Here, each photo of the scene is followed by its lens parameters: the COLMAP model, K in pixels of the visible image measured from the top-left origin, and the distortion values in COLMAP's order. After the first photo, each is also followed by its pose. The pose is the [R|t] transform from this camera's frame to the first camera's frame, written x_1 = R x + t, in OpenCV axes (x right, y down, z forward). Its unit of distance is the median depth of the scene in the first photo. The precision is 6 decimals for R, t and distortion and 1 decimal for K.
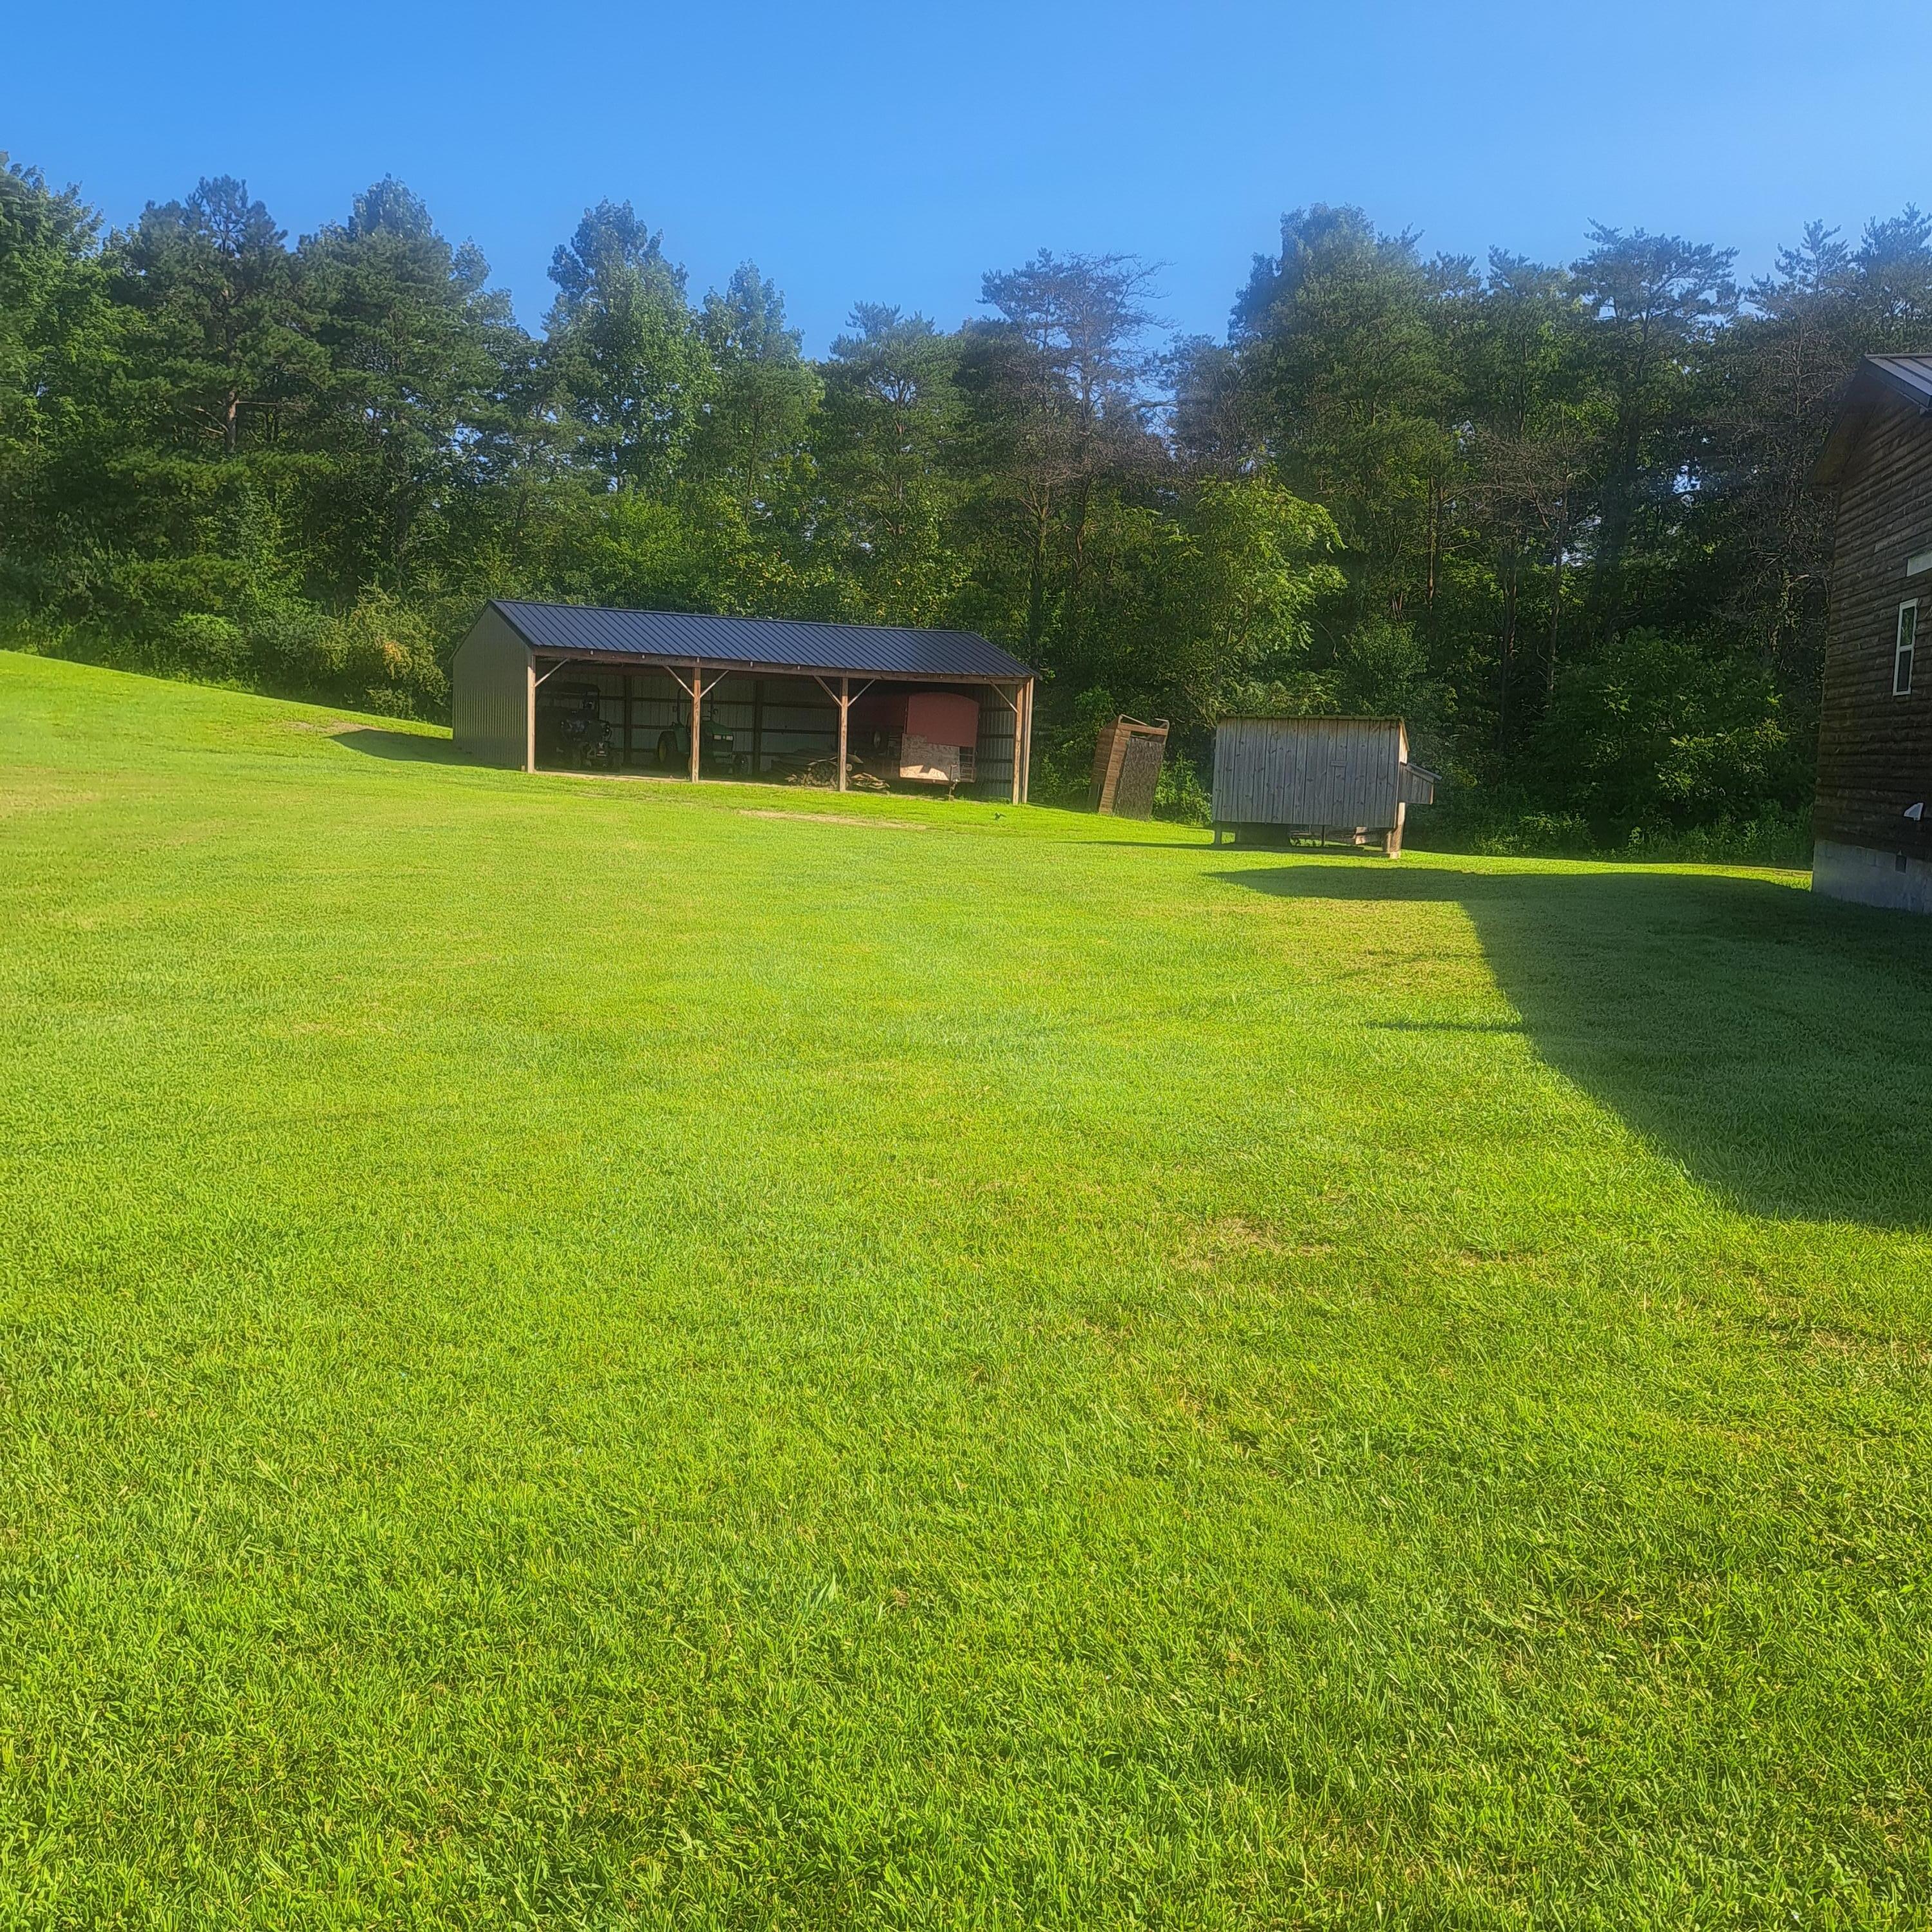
lens RADIAL K [[1837.4, 0, 966.0], [0, 1837.4, 966.0], [0, 0, 1]] dist [0.119320, -0.202875]
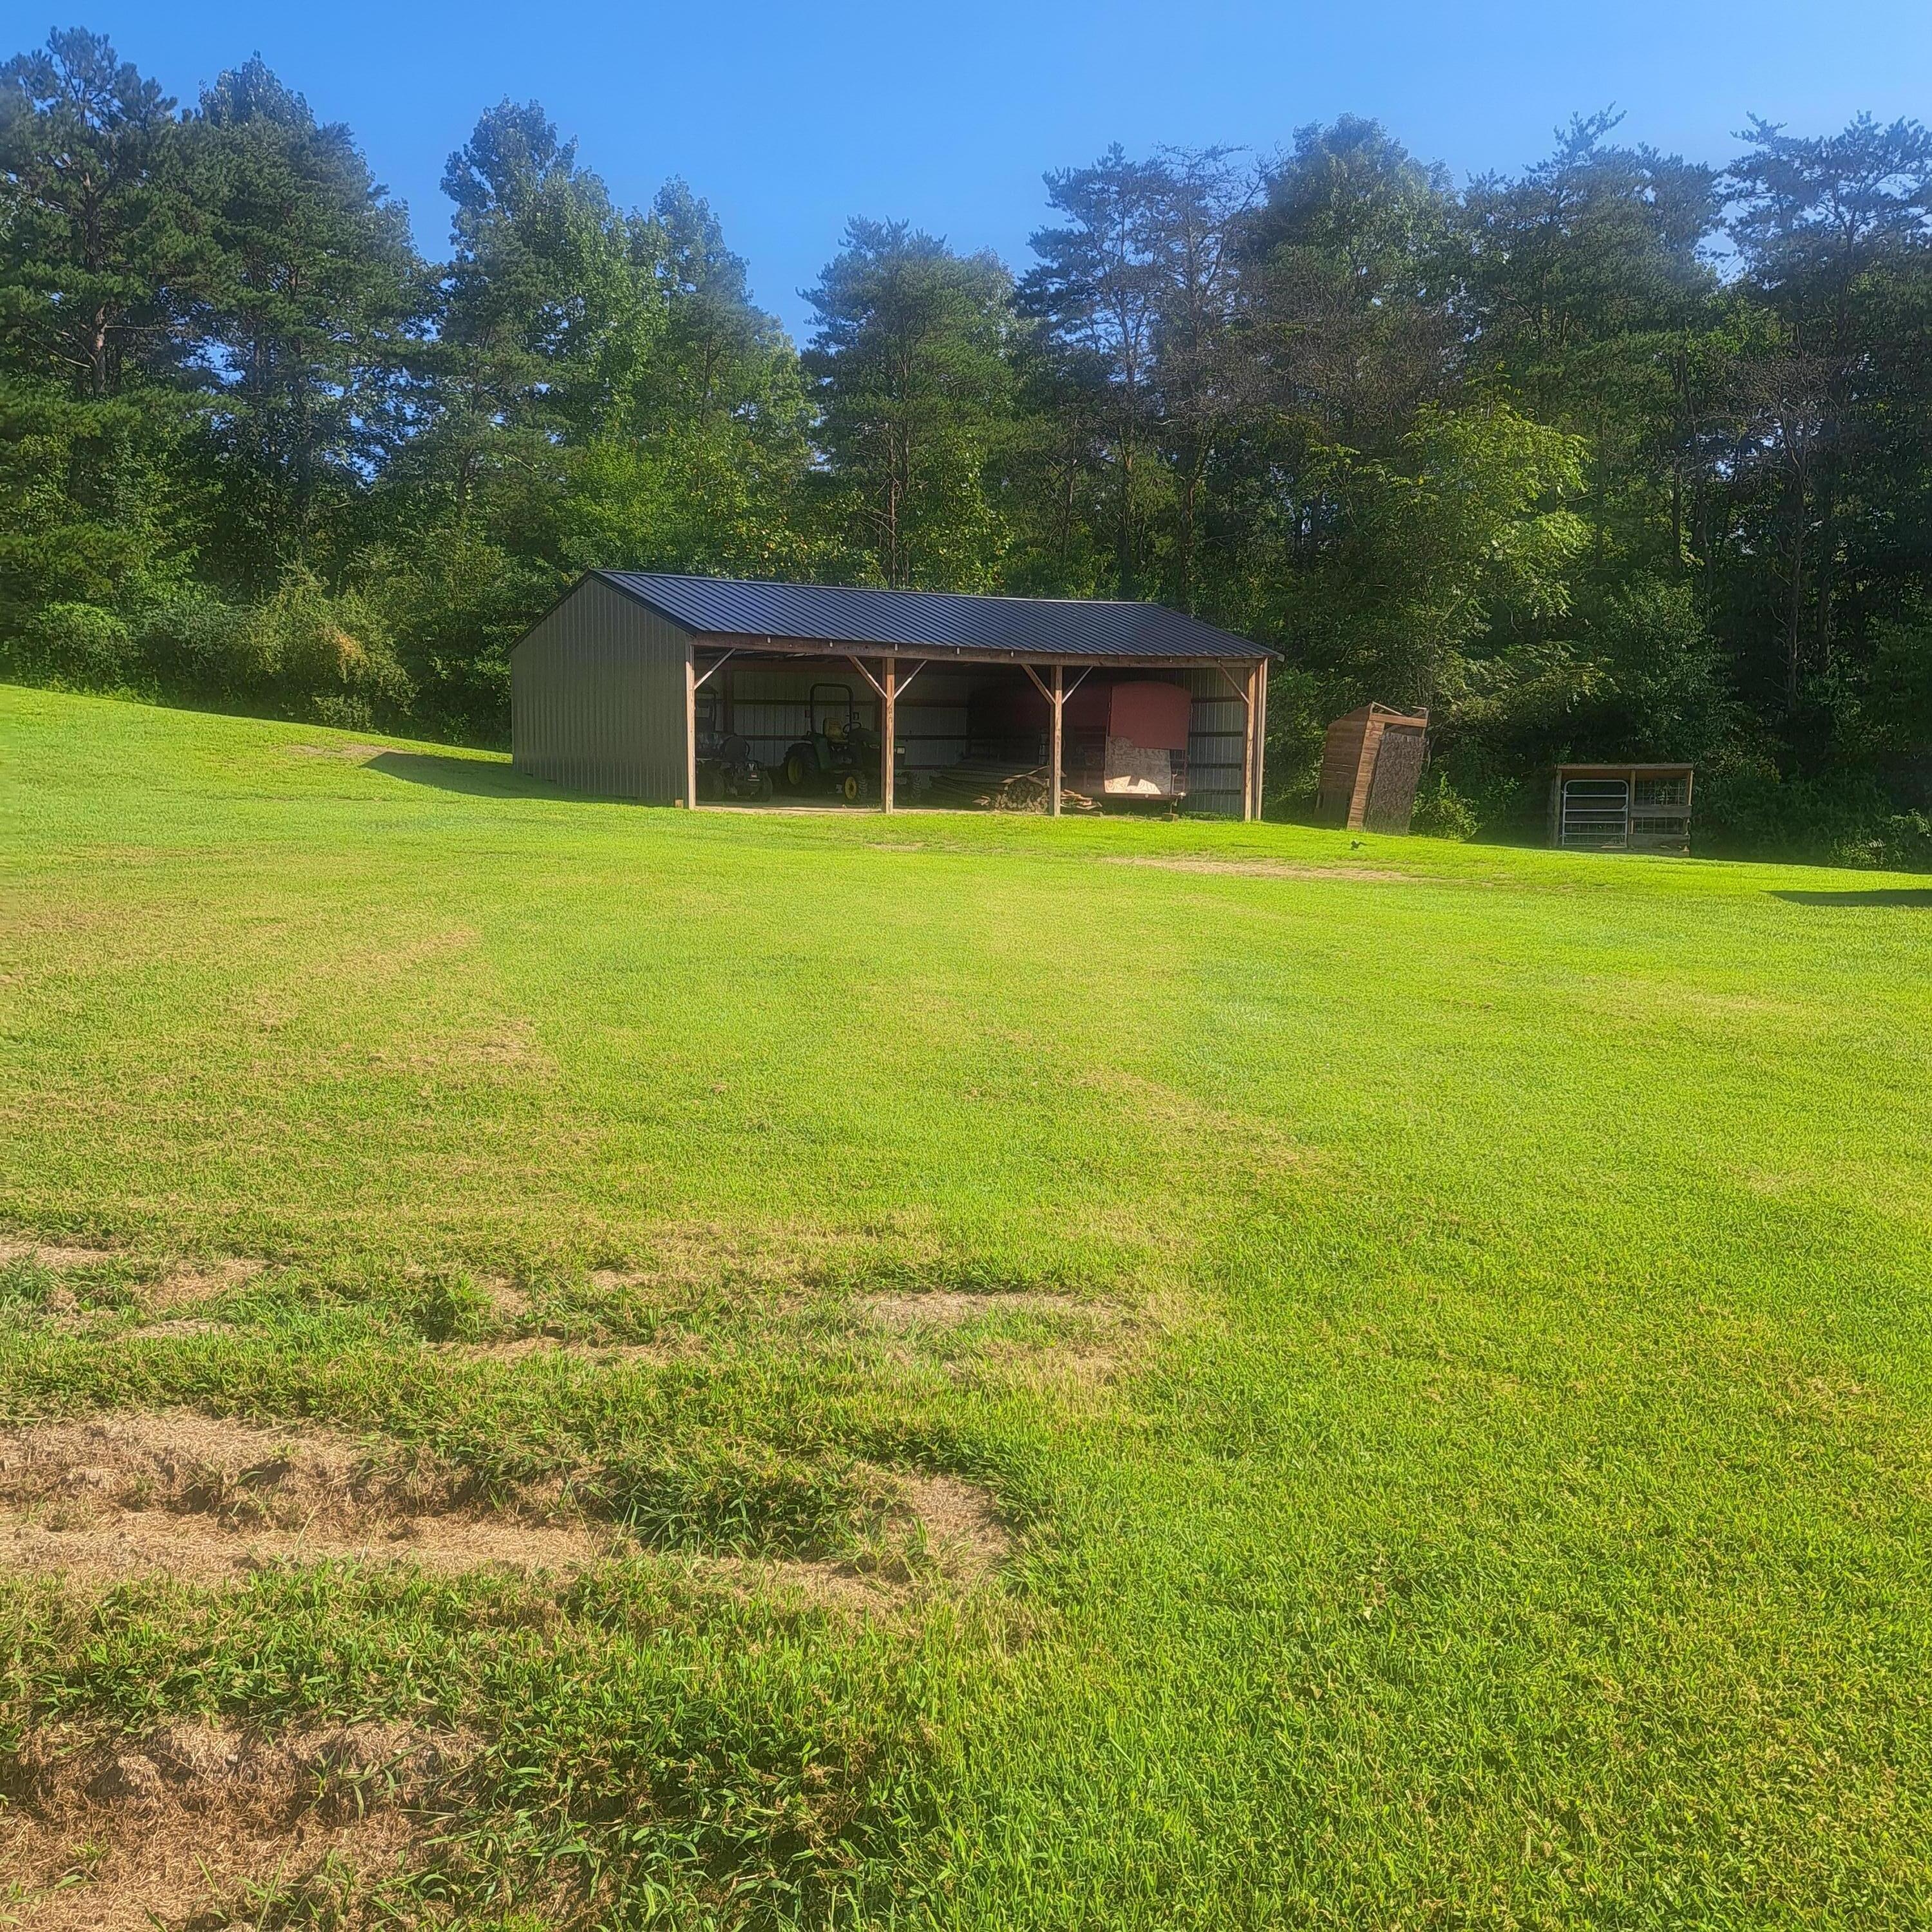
lens RADIAL K [[1849.3, 0, 970.3], [0, 1849.3, 931.9], [0, 0, 1]] dist [0.119191, -0.156788]
pose [[0.989118, -0.045240, 0.139996, -0.200253], [0.046646, 0.998888, -0.006778, -0.041079], [-0.139533, 0.013234, 0.990129, 0.237271]]
